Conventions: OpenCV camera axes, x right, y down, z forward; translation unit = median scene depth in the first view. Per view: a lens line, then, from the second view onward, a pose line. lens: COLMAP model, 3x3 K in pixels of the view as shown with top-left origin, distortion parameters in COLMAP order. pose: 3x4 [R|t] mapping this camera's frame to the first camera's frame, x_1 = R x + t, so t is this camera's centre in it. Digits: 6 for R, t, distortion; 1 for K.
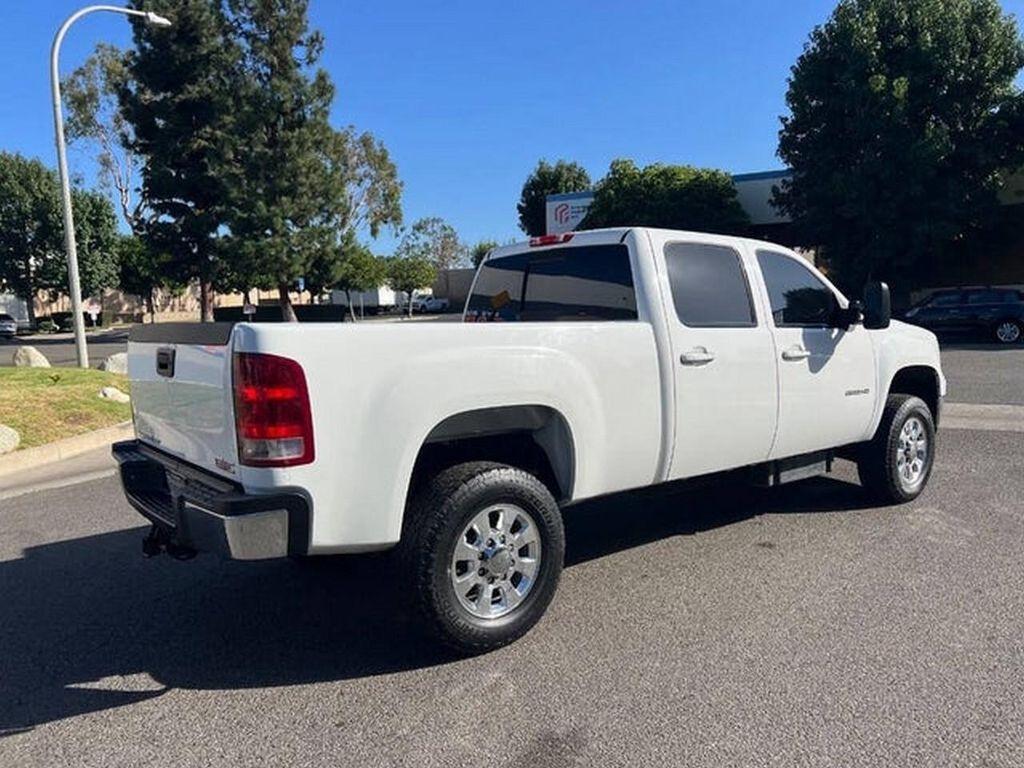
lens RADIAL K [[770.2, 0, 511.2], [0, 770.2, 378.2], [0, 0, 1]] dist [0.072265, -0.086362]
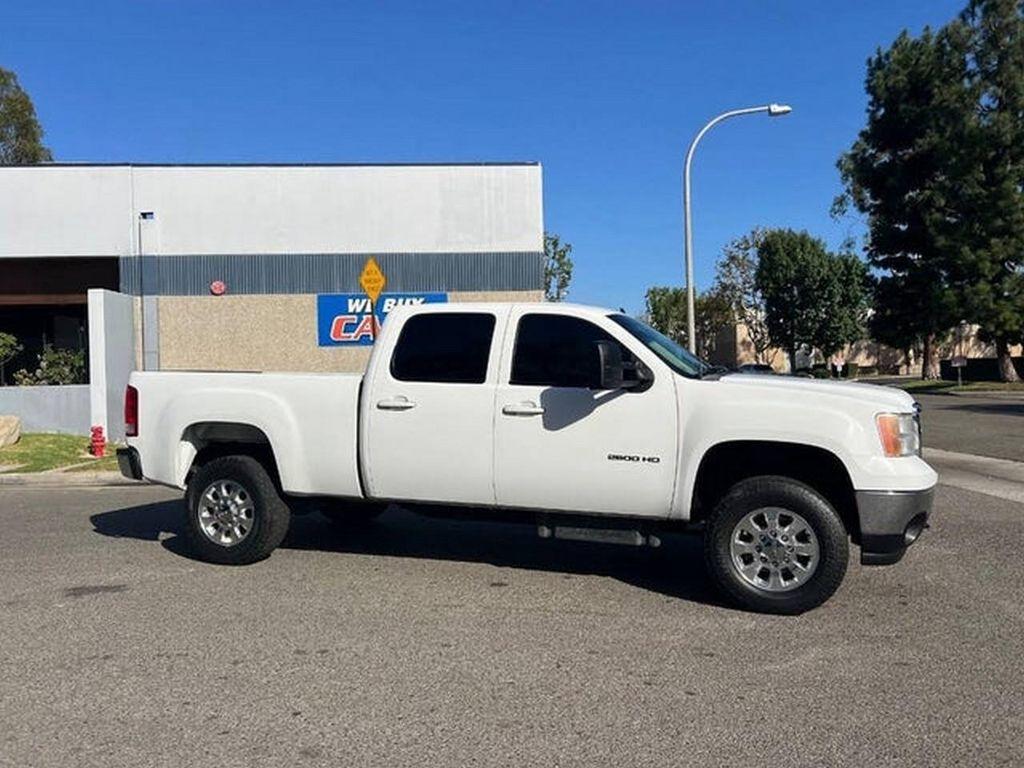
lens RADIAL K [[761.6, 0, 510.4], [0, 761.6, 384.8], [0, 0, 1]] dist [0.057401, -0.069301]
pose [[0.538123, 0.029813, -0.842339, 0.160322], [-0.077874, 0.996858, -0.014467, -0.006368], [0.839261, 0.073382, 0.538754, 0.054484]]
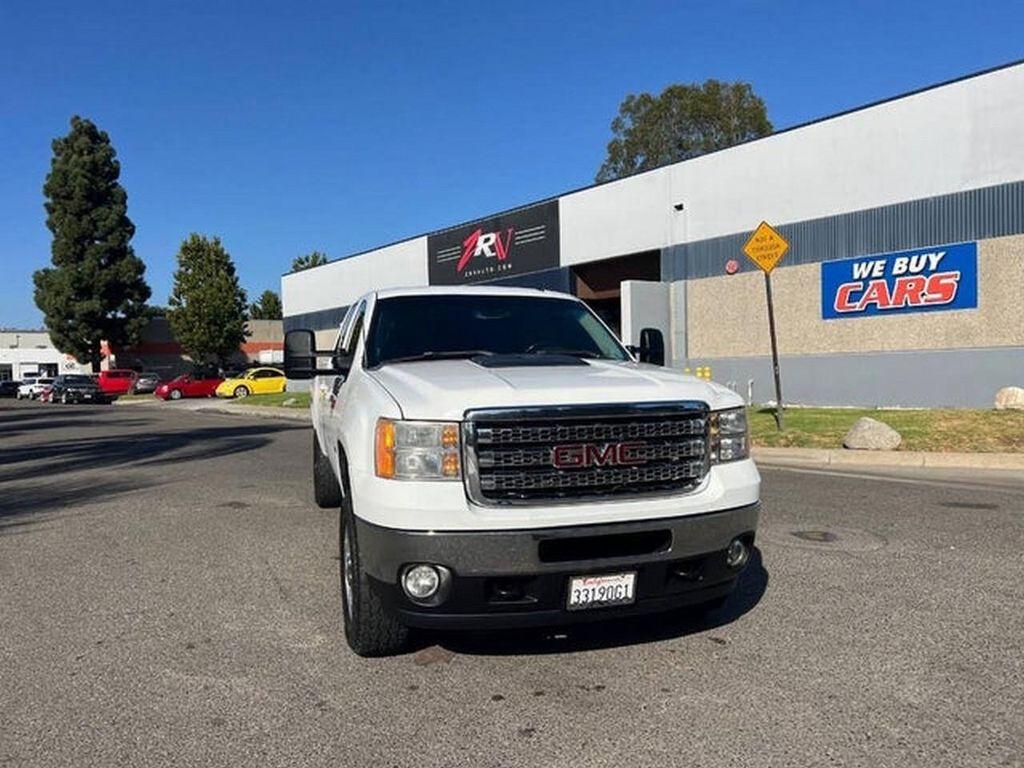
lens RADIAL K [[758.5, 0, 512.0], [0, 758.5, 384.0], [0, 0, 1]] dist [0.081501, -0.119063]
pose [[-0.371939, 0.061401, -0.926224, 0.166523], [-0.050892, 0.994960, 0.086394, -0.020334], [0.926861, 0.079270, -0.366940, 0.213261]]
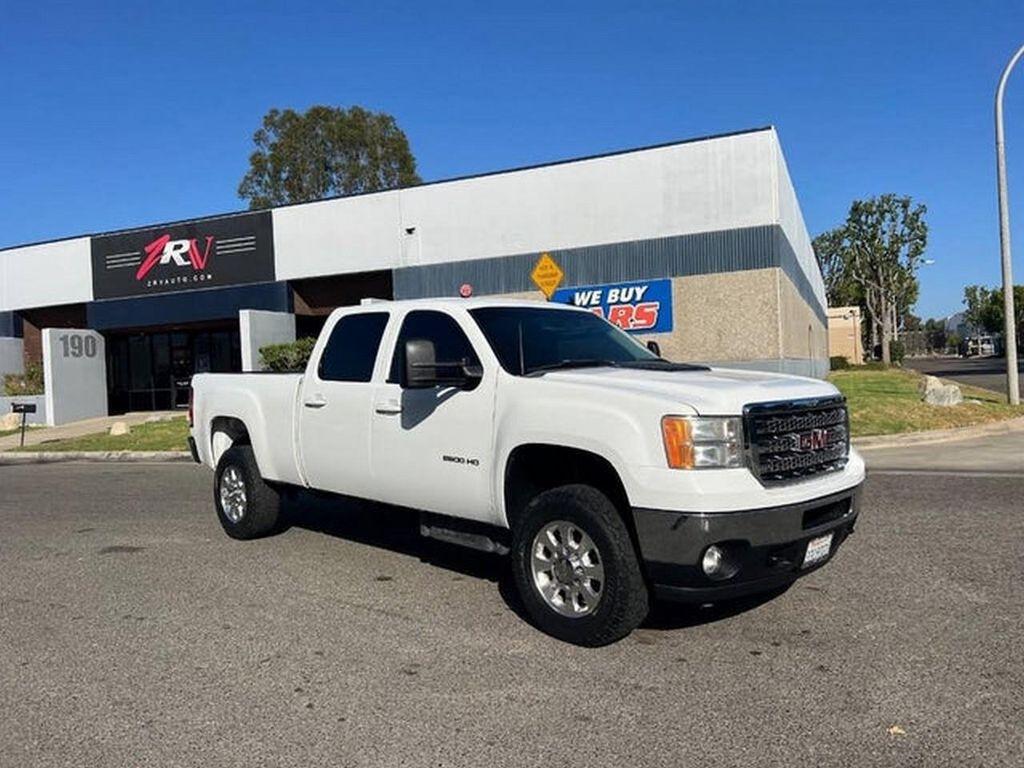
lens RADIAL K [[761.6, 0, 510.4], [0, 761.6, 384.8], [0, 0, 1]] dist [0.057401, -0.069301]
pose [[0.100498, 0.039587, -0.994149, 0.185421], [-0.058523, 0.997713, 0.033813, -0.014158], [0.993215, 0.054782, 0.102585, 0.137145]]
